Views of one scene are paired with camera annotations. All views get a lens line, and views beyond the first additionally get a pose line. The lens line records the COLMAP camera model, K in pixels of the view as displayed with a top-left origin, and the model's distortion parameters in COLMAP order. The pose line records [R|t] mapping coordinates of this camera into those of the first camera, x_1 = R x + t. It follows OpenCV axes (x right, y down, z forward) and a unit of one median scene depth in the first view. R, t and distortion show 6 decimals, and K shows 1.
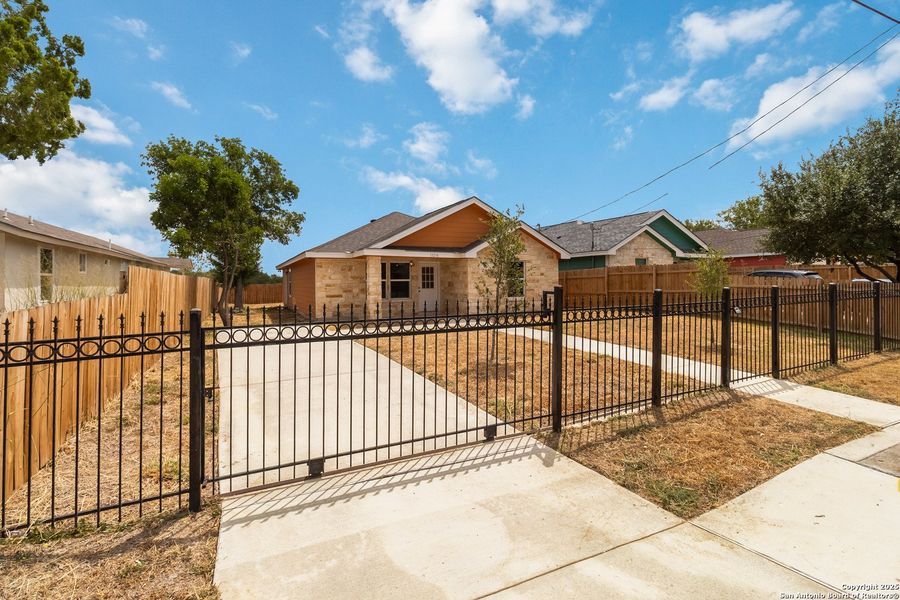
lens RADIAL K [[416.8, 0, 454.9], [0, 416.8, 285.8], [0, 0, 1]] dist [-0.000070, 0.000026]
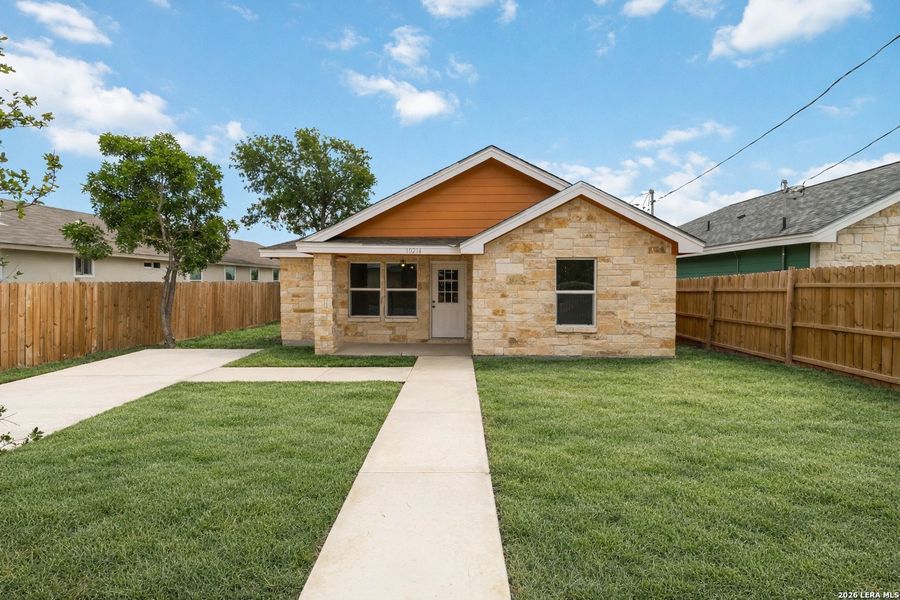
lens RADIAL K [[423.7, 0, 455.0], [0, 423.7, 285.0], [0, 0, 1]] dist [0.000642, 0.000366]
pose [[0.886344, 0.015636, -0.462764, 0.253684], [-0.016748, 0.999858, 0.001705, -0.022756], [0.462725, 0.006239, 0.886480, 0.427983]]
